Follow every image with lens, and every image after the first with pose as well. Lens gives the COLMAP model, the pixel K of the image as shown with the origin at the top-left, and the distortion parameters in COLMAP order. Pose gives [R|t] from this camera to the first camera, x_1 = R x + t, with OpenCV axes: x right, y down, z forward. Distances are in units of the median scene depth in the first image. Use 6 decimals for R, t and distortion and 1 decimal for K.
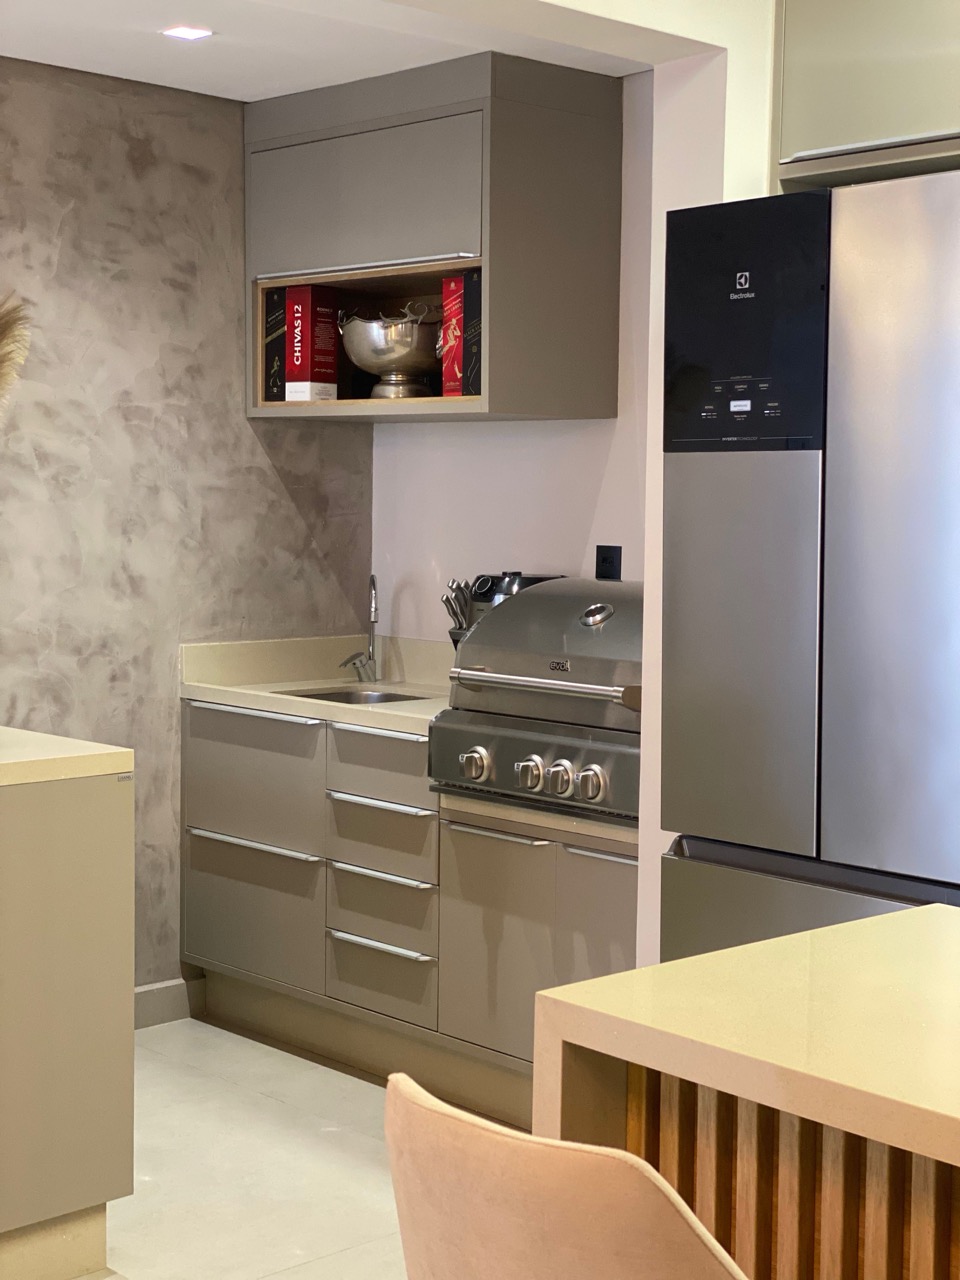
lens RADIAL K [[1925.0, 0, 512.8], [0, 1925.0, 665.8], [0, 0, 1]] dist [0.121359, 0.000000]
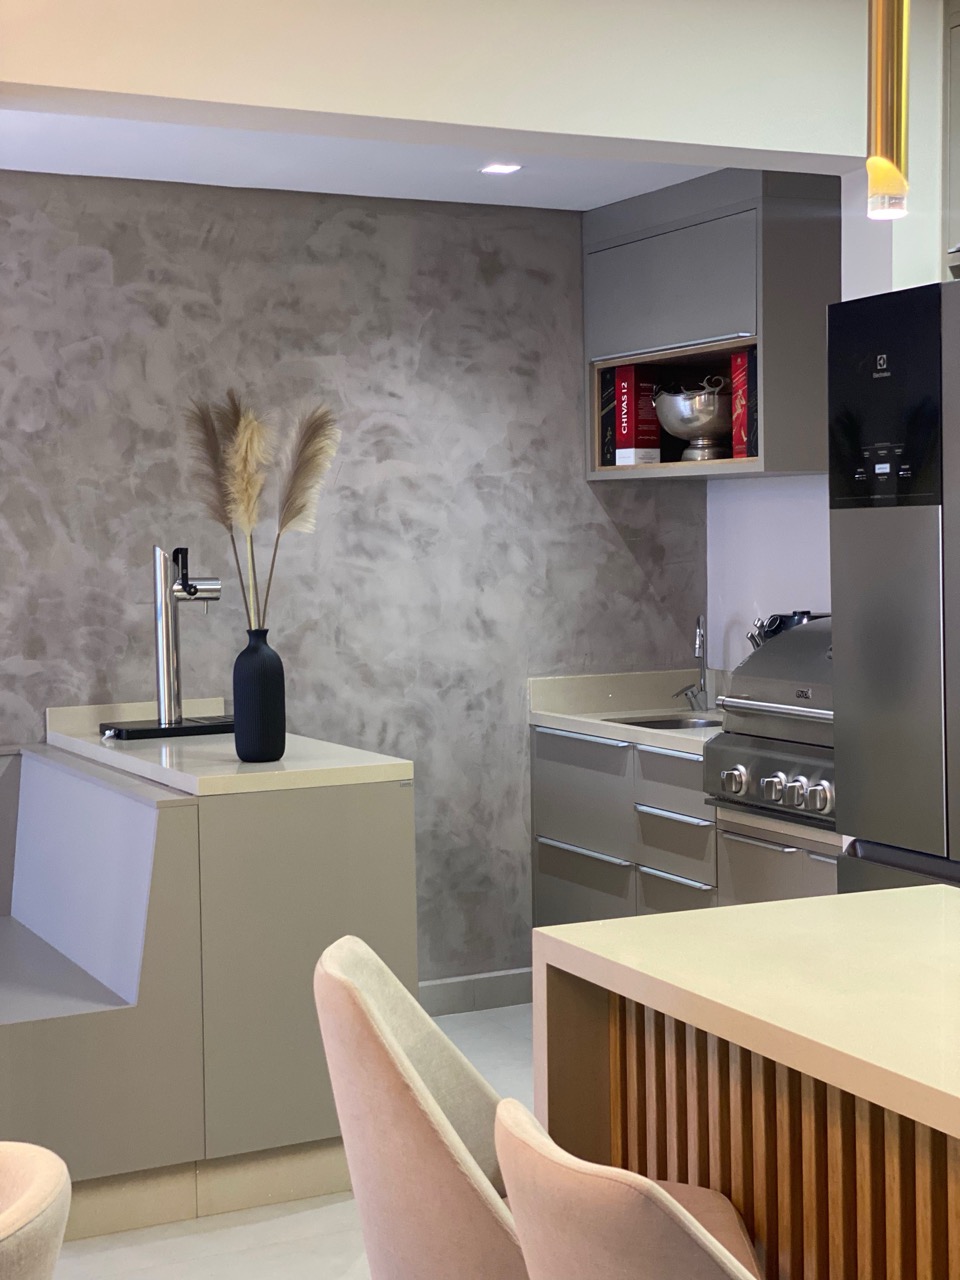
lens RADIAL K [[1925.0, 0, 486.4], [0, 1925.0, 668.9], [0, 0, 1]] dist [0.121359, 0.000000]
pose [[0.956127, -0.007909, -0.292847, 0.152355], [0.002633, 0.999827, -0.018405, 0.004906], [0.292942, 0.016826, 0.955982, -0.123075]]
